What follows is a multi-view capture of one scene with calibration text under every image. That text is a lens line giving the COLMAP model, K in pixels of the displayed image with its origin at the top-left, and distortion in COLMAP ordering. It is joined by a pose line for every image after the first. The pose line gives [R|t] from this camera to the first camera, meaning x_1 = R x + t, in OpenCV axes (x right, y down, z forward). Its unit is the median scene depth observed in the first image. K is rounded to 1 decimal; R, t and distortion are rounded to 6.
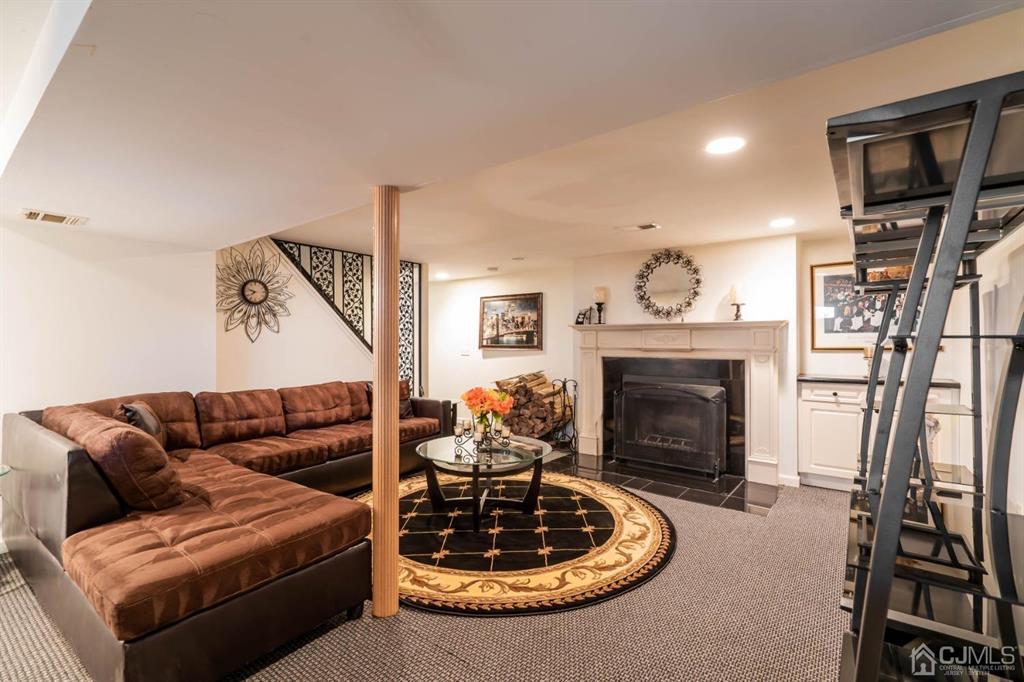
lens RADIAL K [[466.0, 0, 515.5], [0, 466.0, 338.9], [0, 0, 1]] dist [-0.008744, -0.001226]
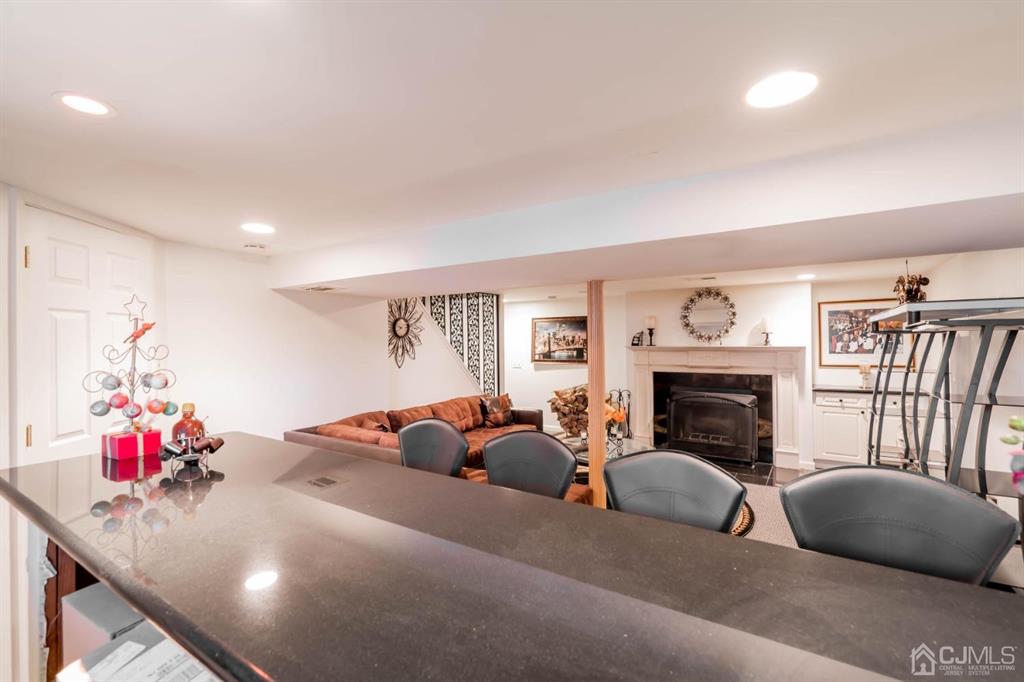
lens RADIAL K [[466.0, 0, 509.4], [0, 466.0, 338.8], [0, 0, 1]] dist [-0.008744, -0.001226]
pose [[0.997294, -0.009825, 0.072863, -0.322511], [0.009354, 0.999933, 0.006812, -0.069005], [-0.072926, -0.006112, 0.997319, -0.241424]]
